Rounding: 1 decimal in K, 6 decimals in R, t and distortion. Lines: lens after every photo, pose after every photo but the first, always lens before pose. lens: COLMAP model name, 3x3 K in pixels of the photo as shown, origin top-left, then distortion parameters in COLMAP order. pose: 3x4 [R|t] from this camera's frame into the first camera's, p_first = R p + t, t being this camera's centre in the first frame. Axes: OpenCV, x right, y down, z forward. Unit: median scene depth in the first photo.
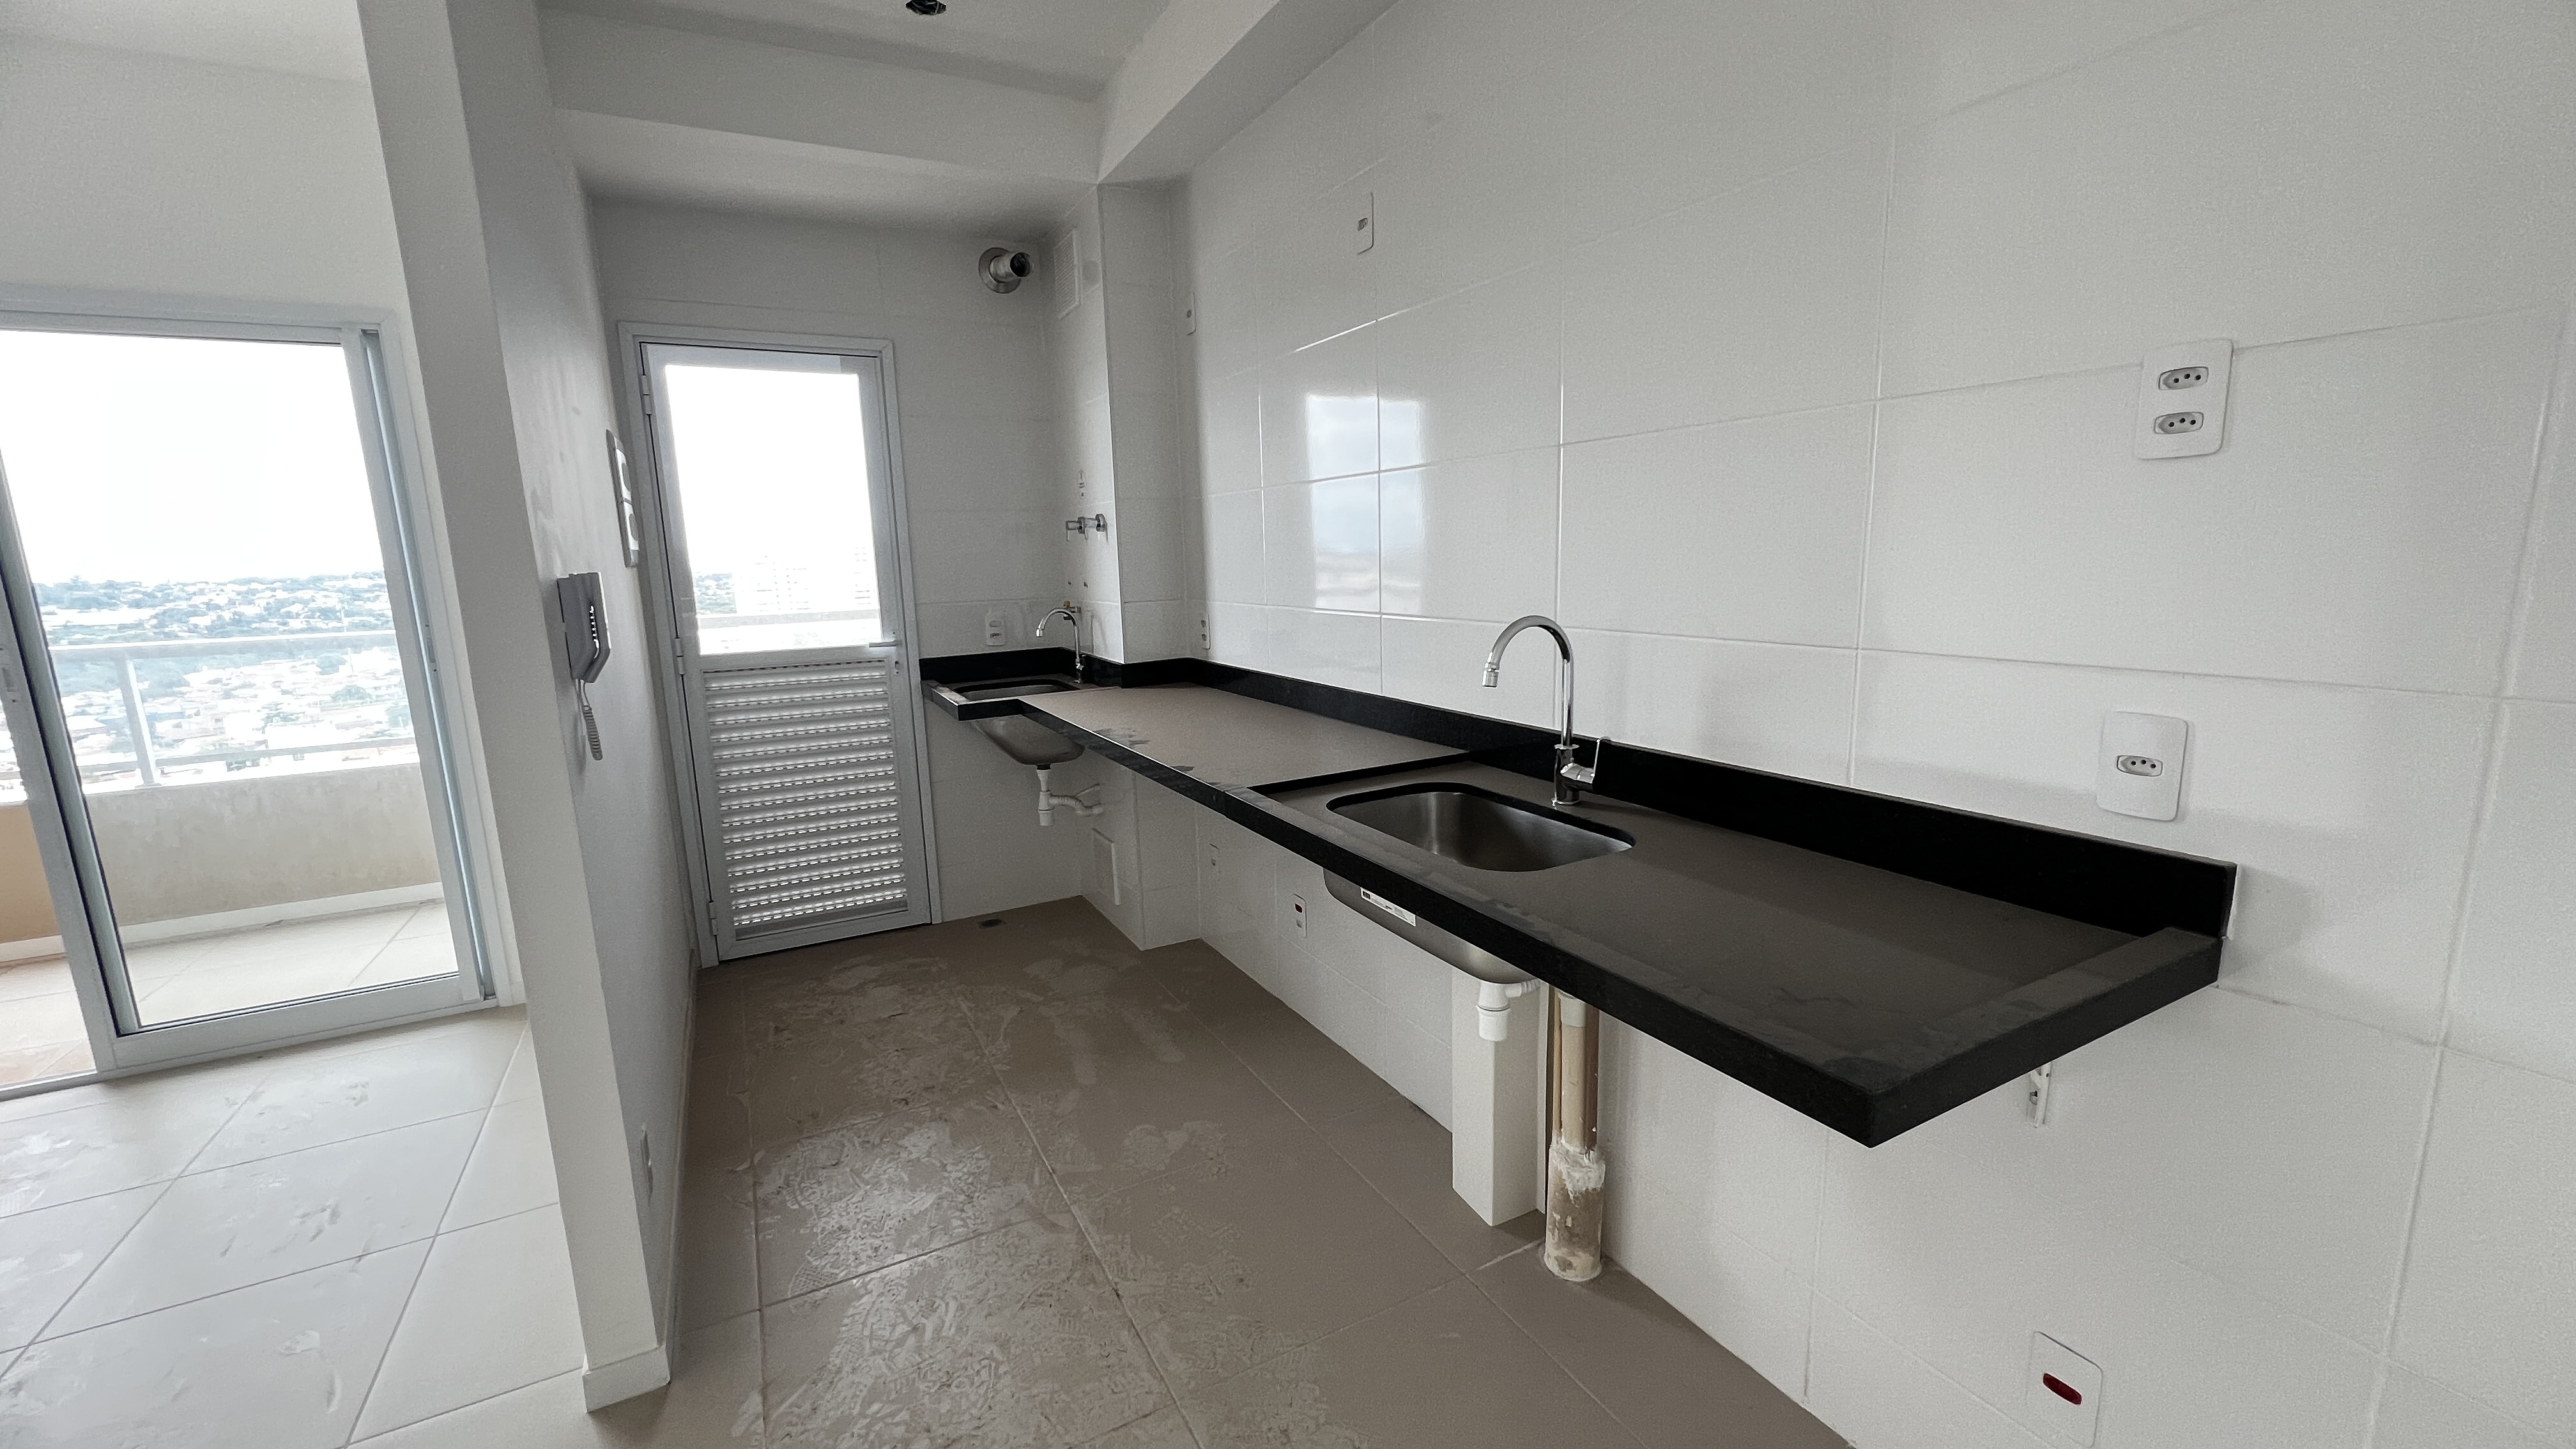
lens RADIAL K [[1024.3, 0, 1283.9], [0, 1024.3, 726.6], [0, 0, 1]] dist [-0.000776, -0.000455]
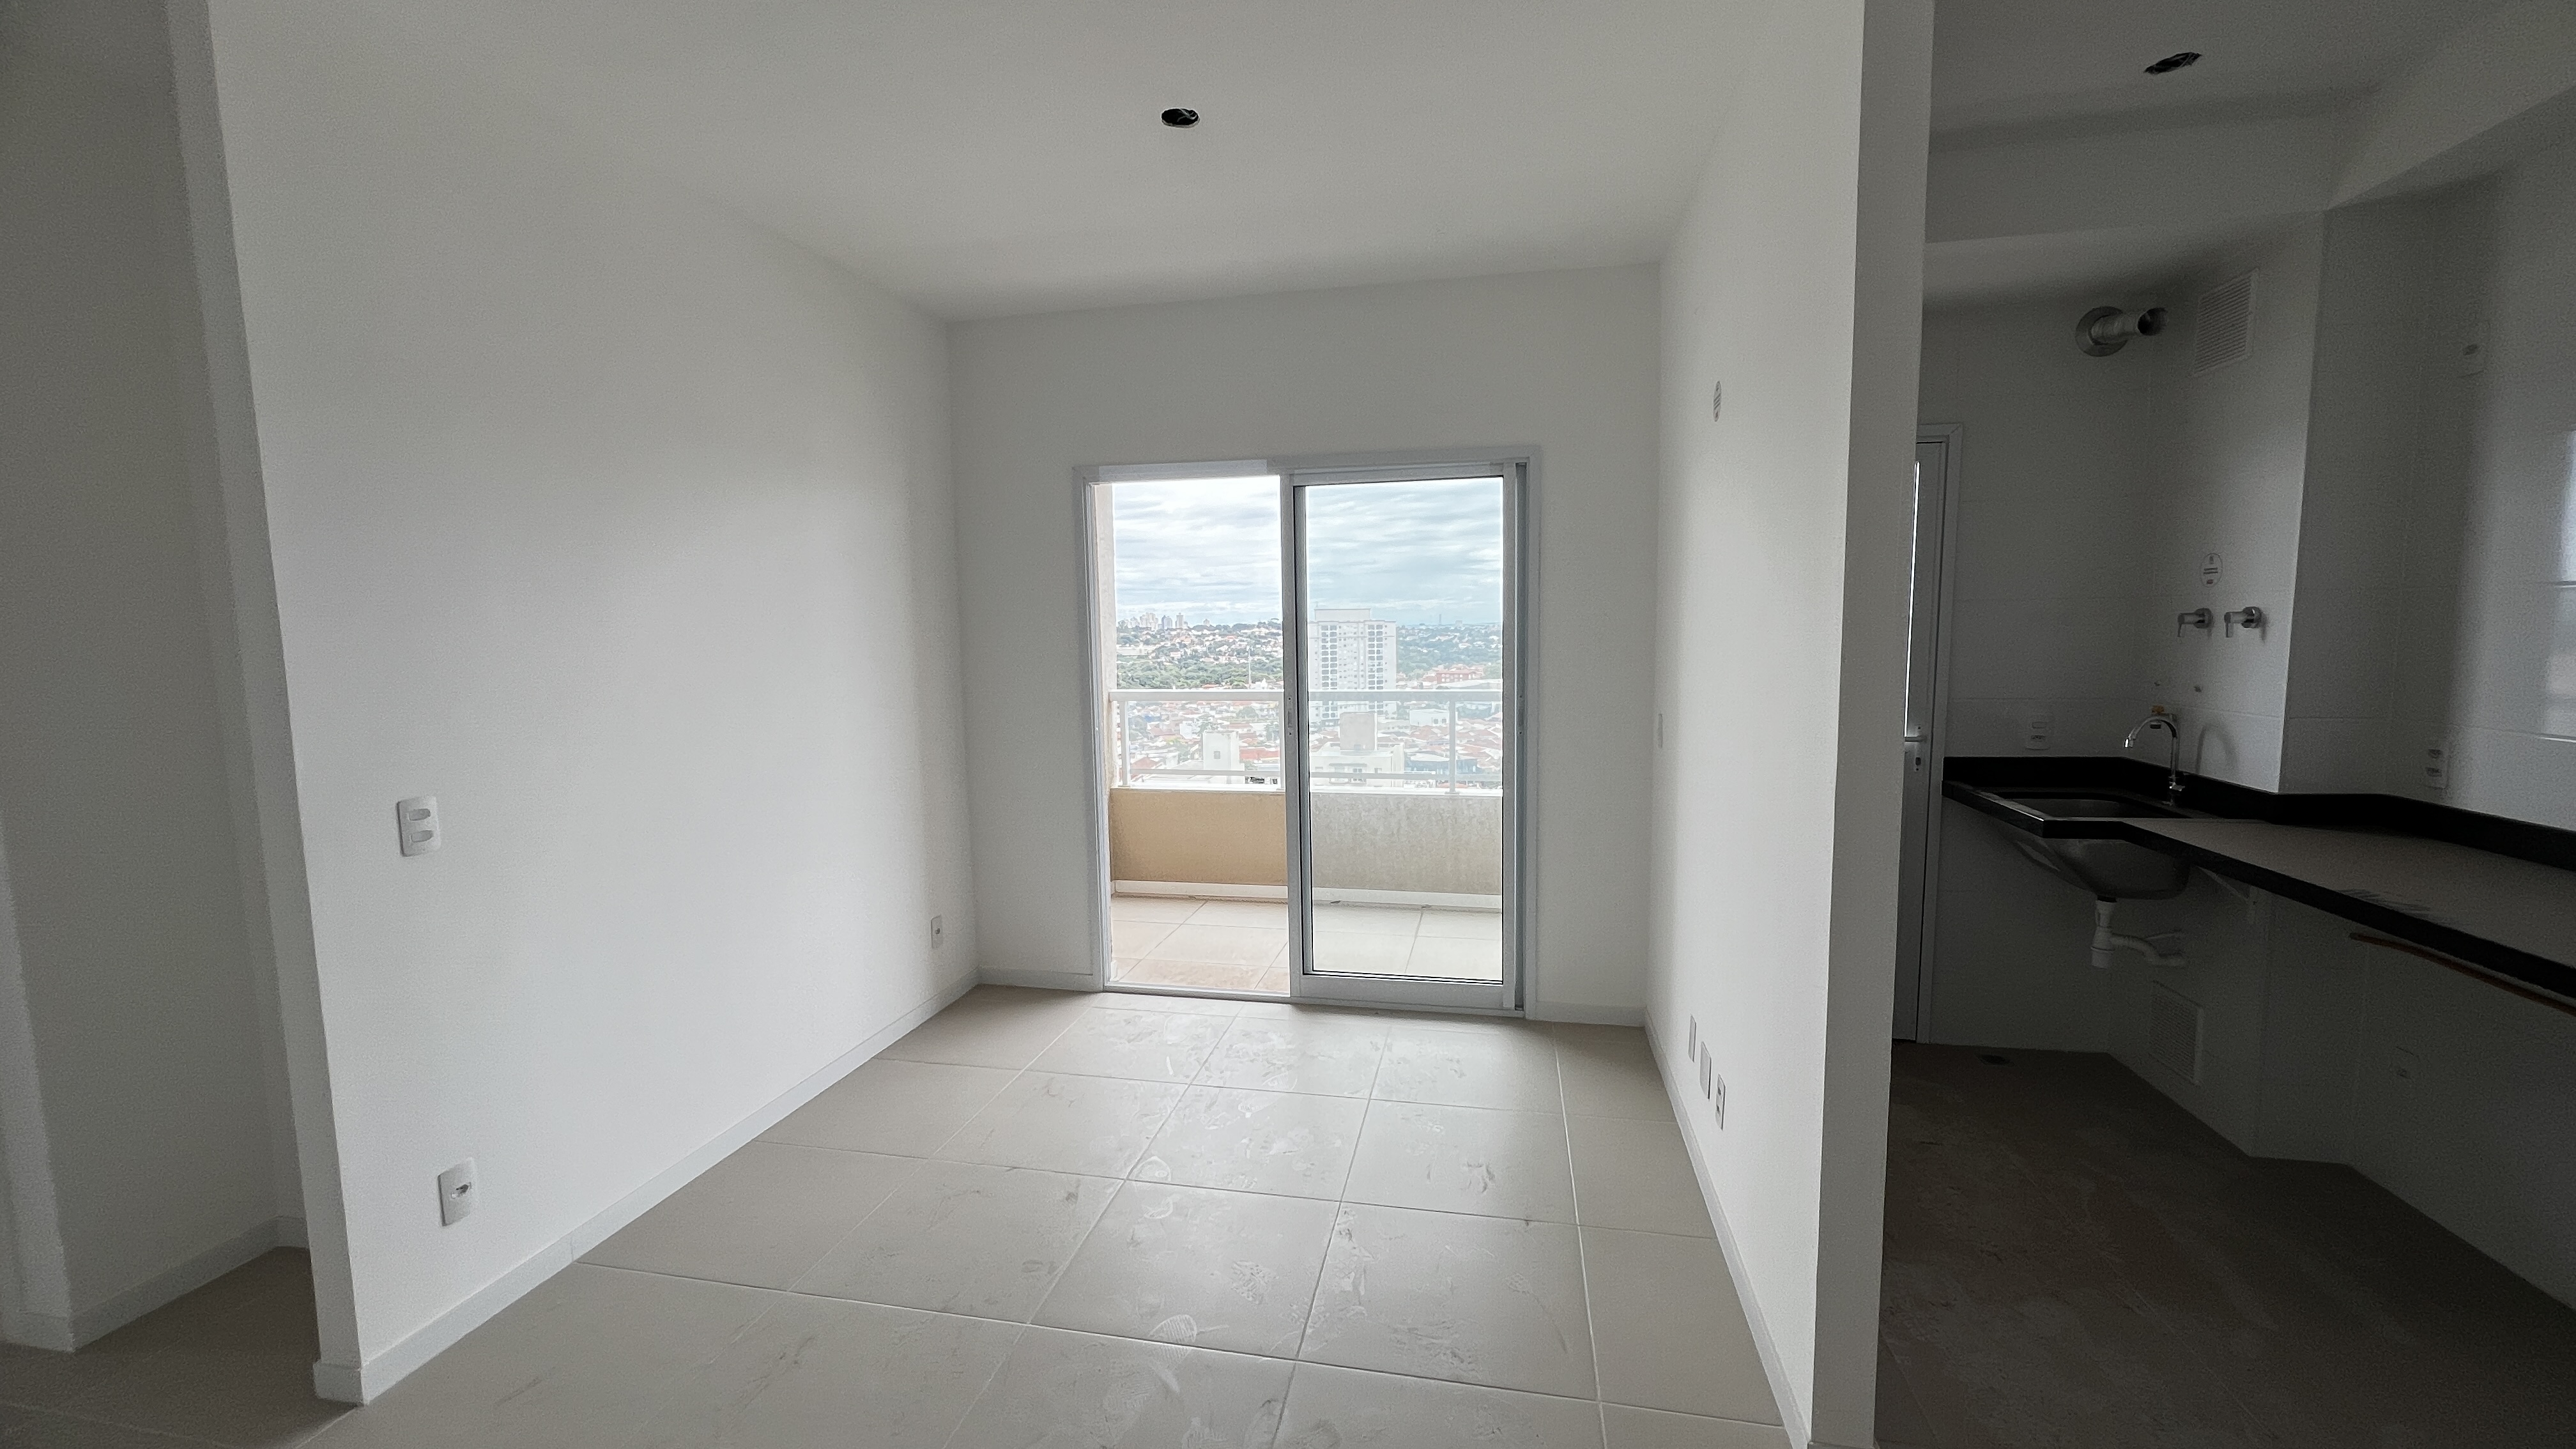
lens RADIAL K [[1024.3, 0, 1283.9], [0, 1024.3, 726.6], [0, 0, 1]] dist [-0.000776, -0.000455]
pose [[0.761293, 0.081032, -0.643325, -0.260174], [-0.117658, 0.992953, -0.014163, -0.011897], [0.637644, 0.086475, 0.765462, -0.118873]]
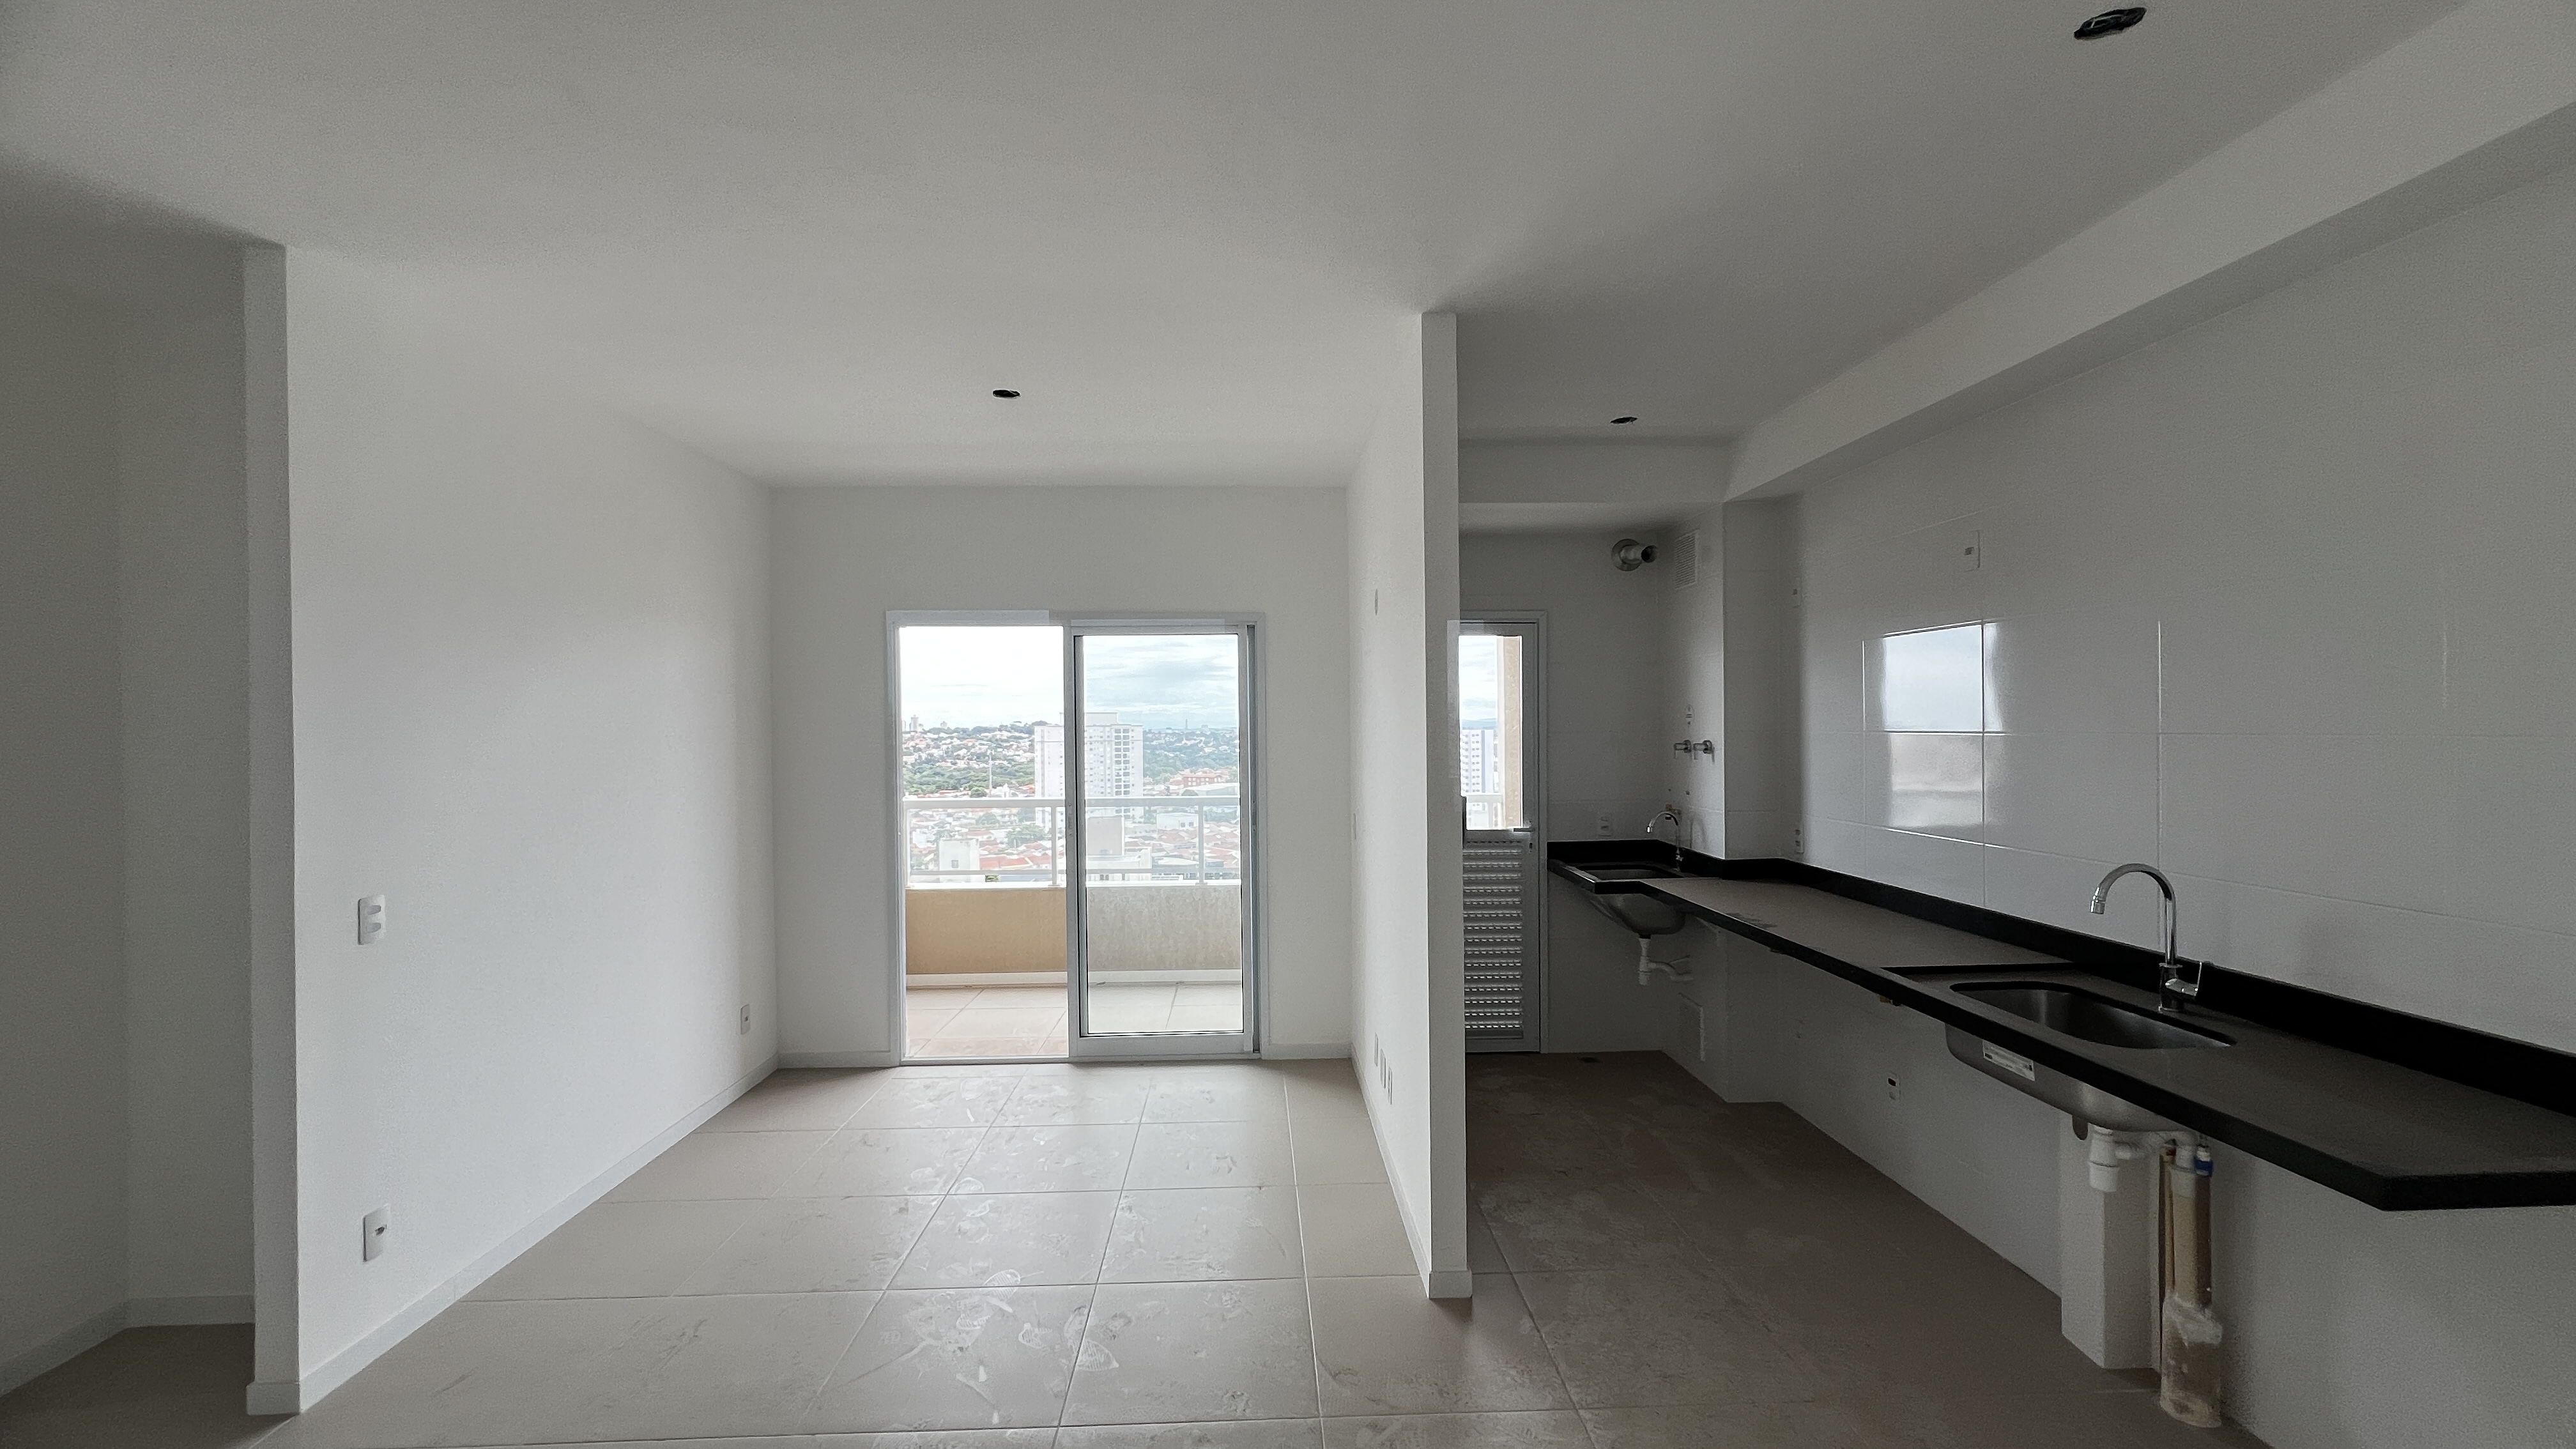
lens RADIAL K [[1028.4, 0, 1279.8], [0, 1028.4, 729.3], [0, 0, 1]] dist [-0.001293, -0.000162]
pose [[0.894101, 0.022424, -0.447304, -0.092531], [-0.093444, 0.986106, -0.137346, 0.004879], [0.438009, 0.164599, 0.883773, -0.405921]]
